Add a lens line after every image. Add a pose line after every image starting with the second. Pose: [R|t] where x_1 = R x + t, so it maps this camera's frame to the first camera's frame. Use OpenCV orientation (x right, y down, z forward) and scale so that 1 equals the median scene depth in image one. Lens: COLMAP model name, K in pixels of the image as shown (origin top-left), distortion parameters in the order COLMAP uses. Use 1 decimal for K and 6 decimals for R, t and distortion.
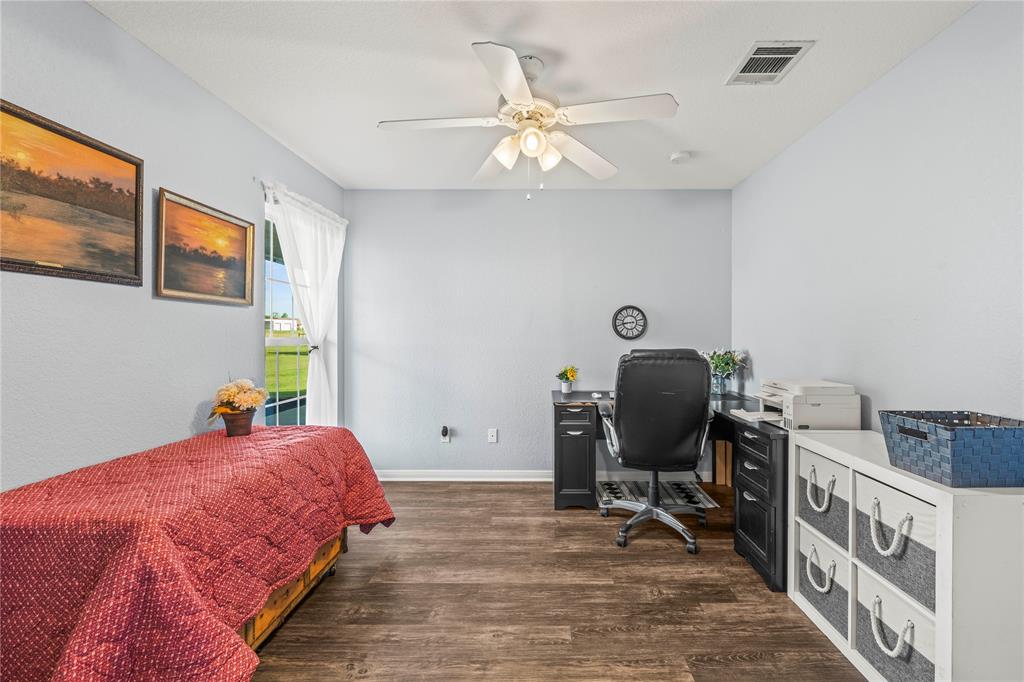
lens RADIAL K [[407.4, 0, 536.7], [0, 407.4, 332.0], [0, 0, 1]] dist [0.002870, -0.000428]
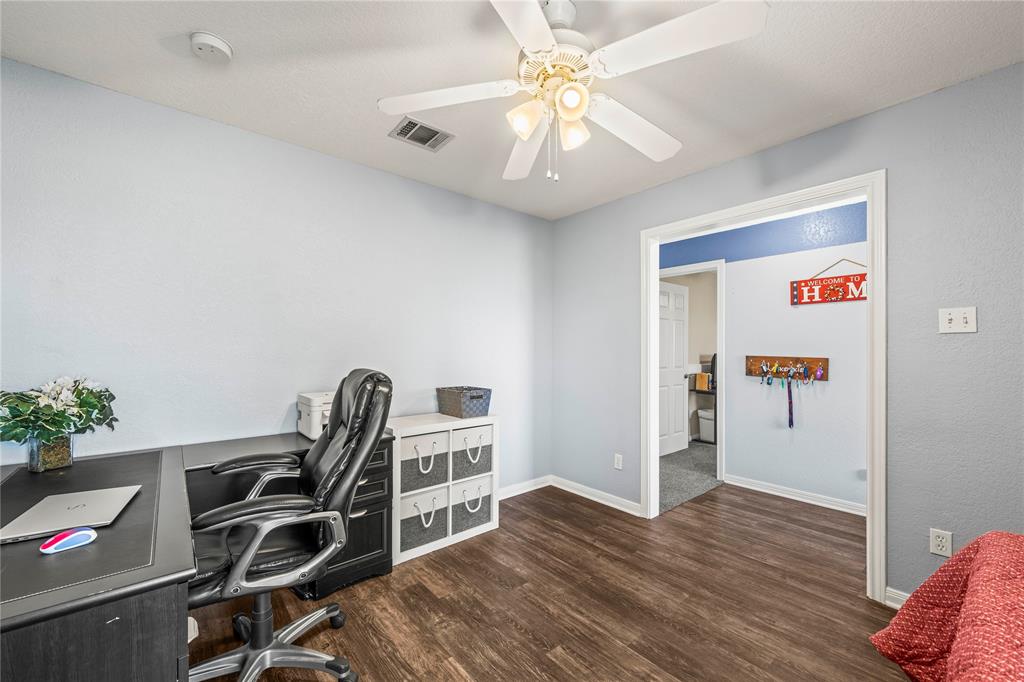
lens RADIAL K [[407.4, 0, 514.8], [0, 407.4, 344.2], [0, 0, 1]] dist [0.002870, -0.000428]
pose [[-0.651944, 0.004788, 0.758252, -0.620103], [-0.005233, 0.999928, -0.010814, -0.004835], [-0.758249, -0.011018, -0.651872, 1.727224]]
